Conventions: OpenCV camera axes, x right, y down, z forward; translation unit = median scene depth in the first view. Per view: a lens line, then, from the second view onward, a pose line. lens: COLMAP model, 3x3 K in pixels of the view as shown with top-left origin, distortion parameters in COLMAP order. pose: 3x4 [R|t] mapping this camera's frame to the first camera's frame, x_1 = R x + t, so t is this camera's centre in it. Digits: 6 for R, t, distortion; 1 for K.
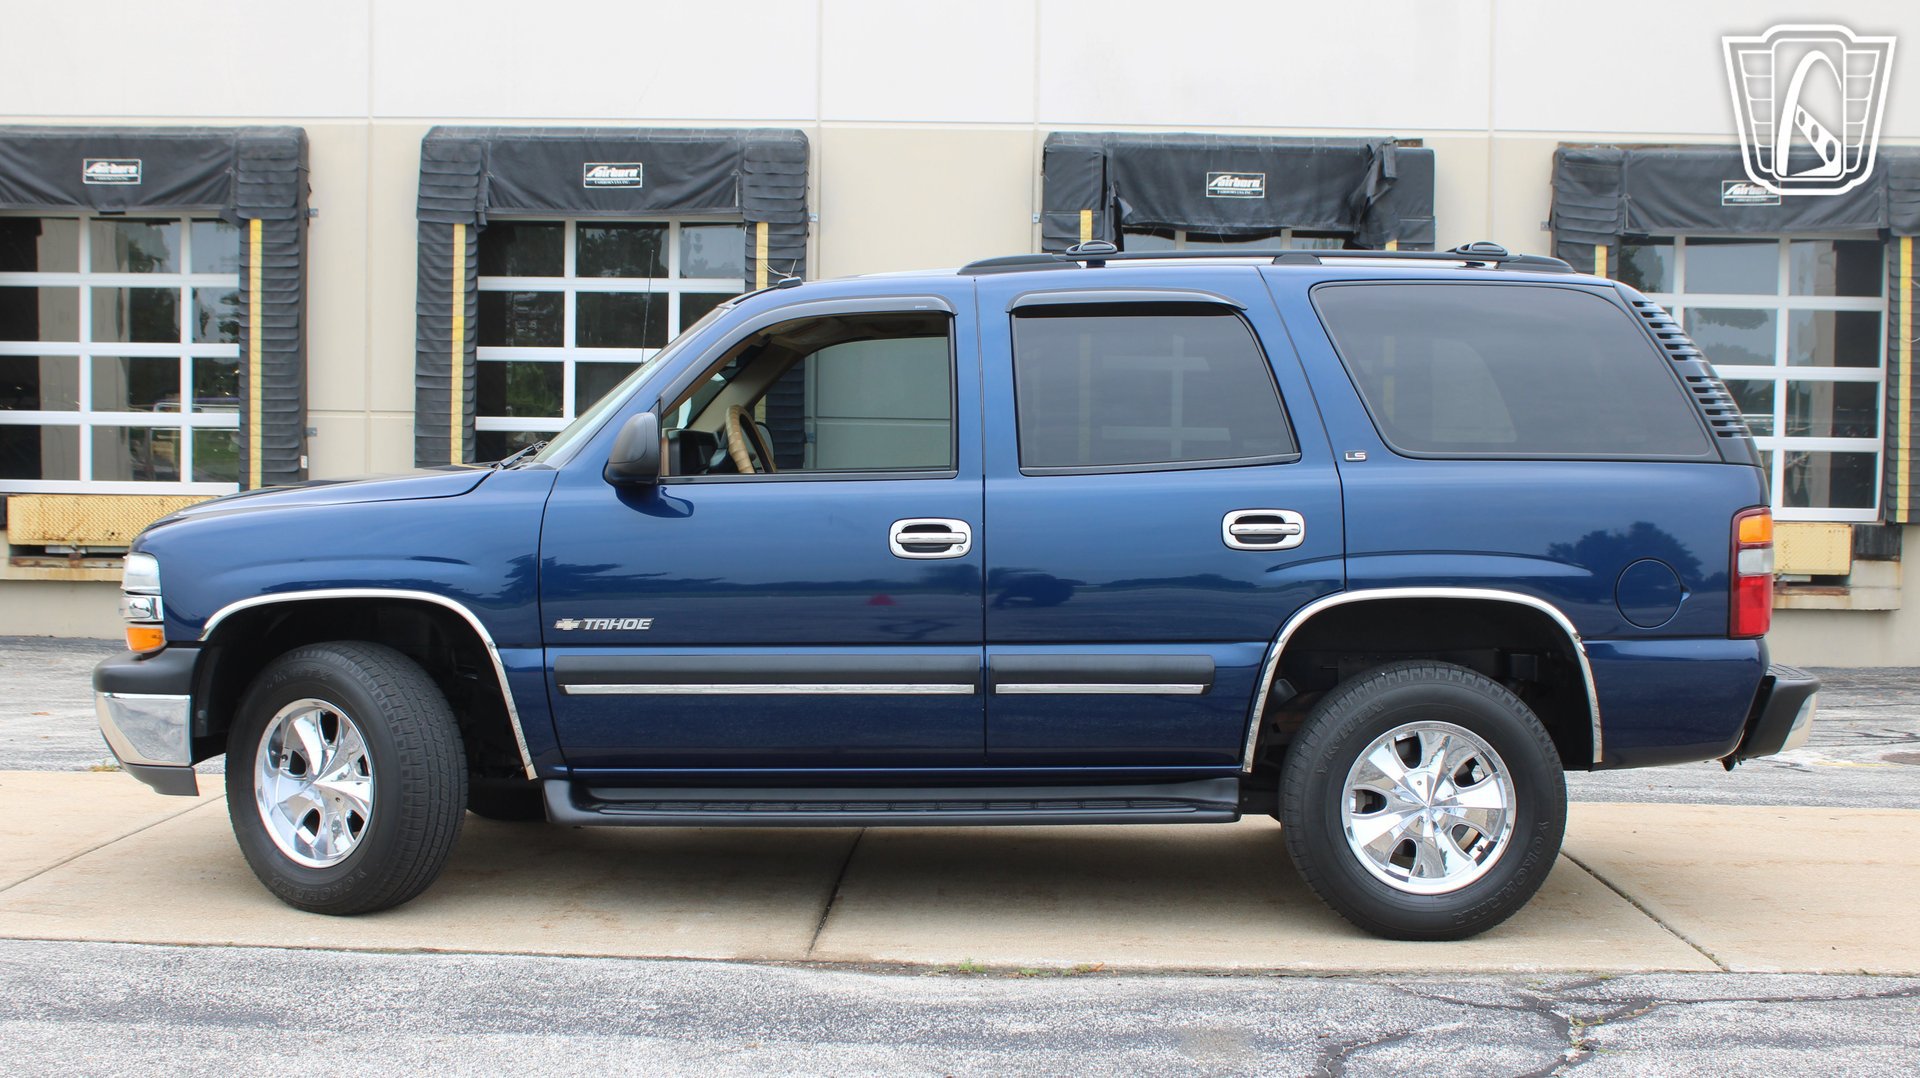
lens RADIAL K [[2255.4, 0, 979.6], [0, 2255.4, 542.6], [0, 0, 1]] dist [-0.072794, 0.070004]
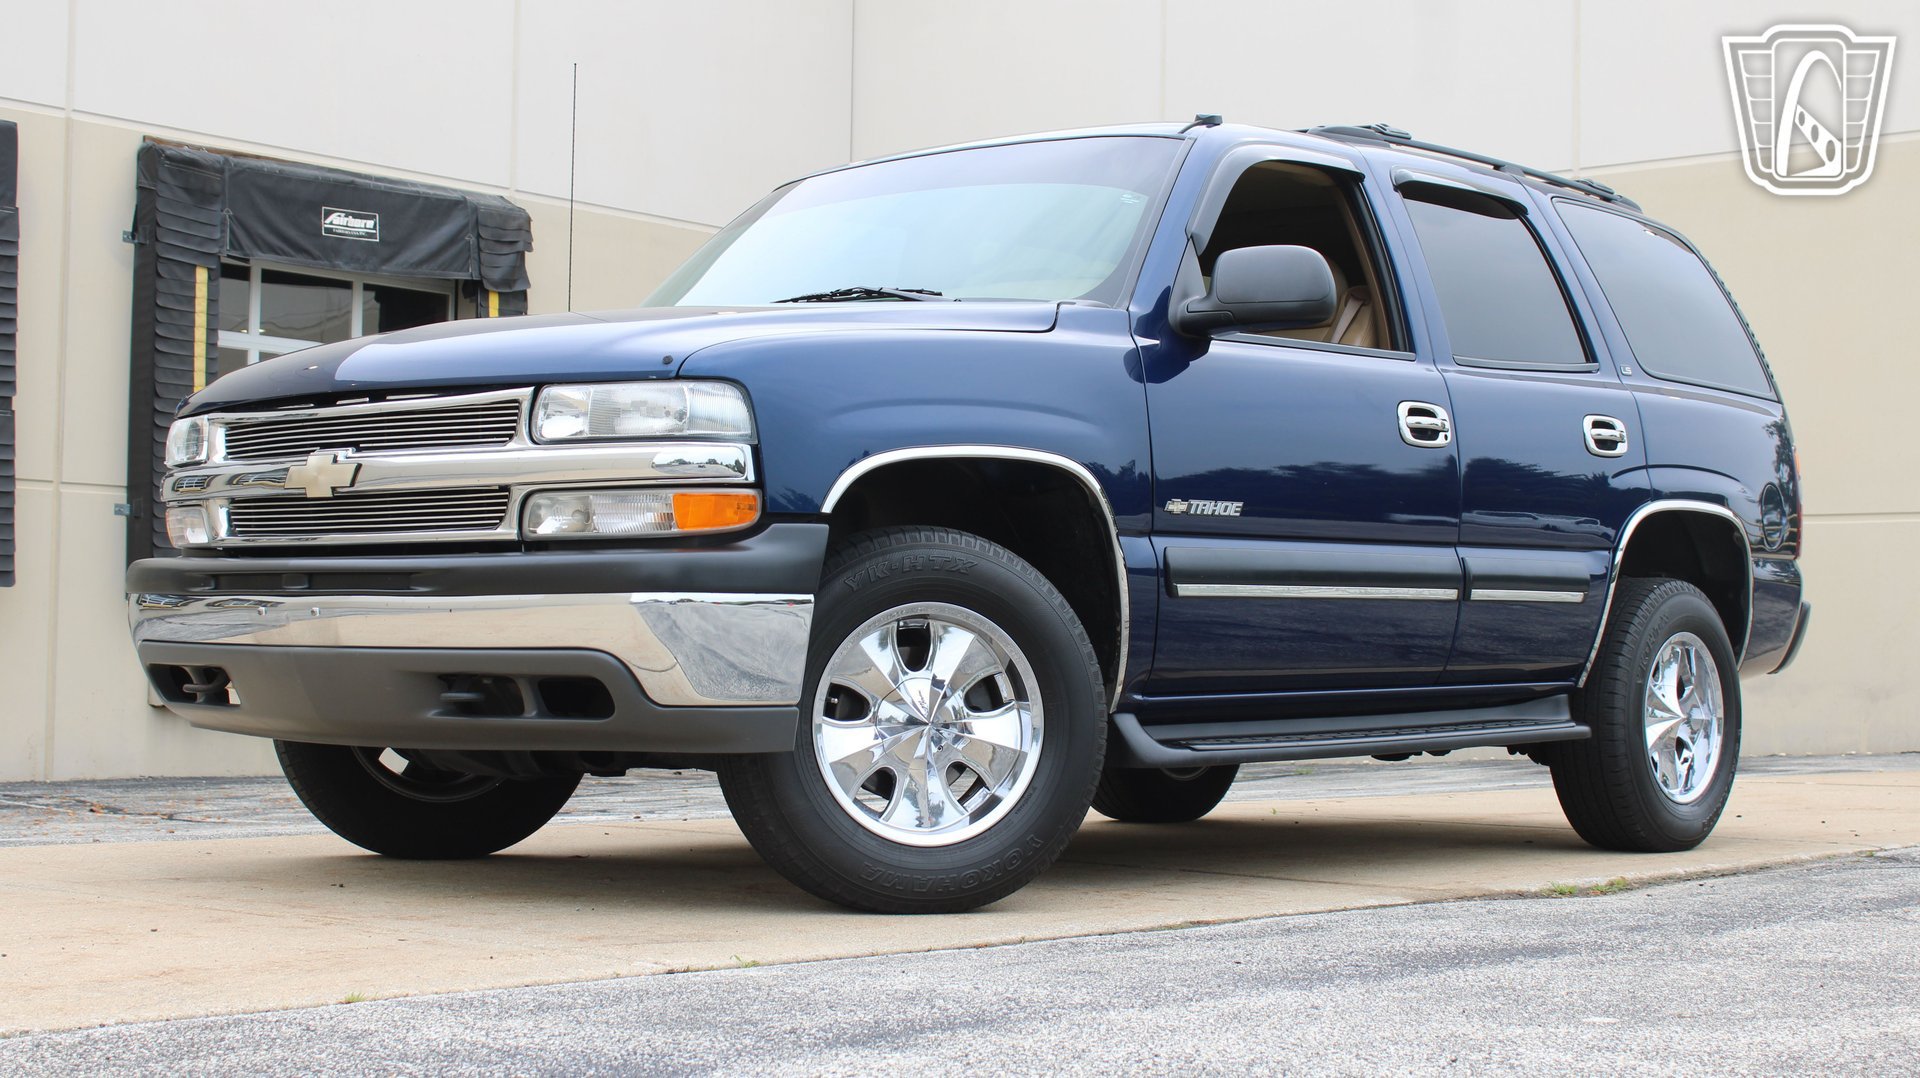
lens RADIAL K [[2719.4, 0, 972.5], [0, 2719.4, 550.6], [0, 0, 1]] dist [-0.031389, 0.049328]
pose [[0.639668, 0.026631, 0.768190, -0.878820], [0.023085, 0.998283, -0.053830, 0.093046], [-0.768304, 0.052167, 0.637955, 0.421406]]
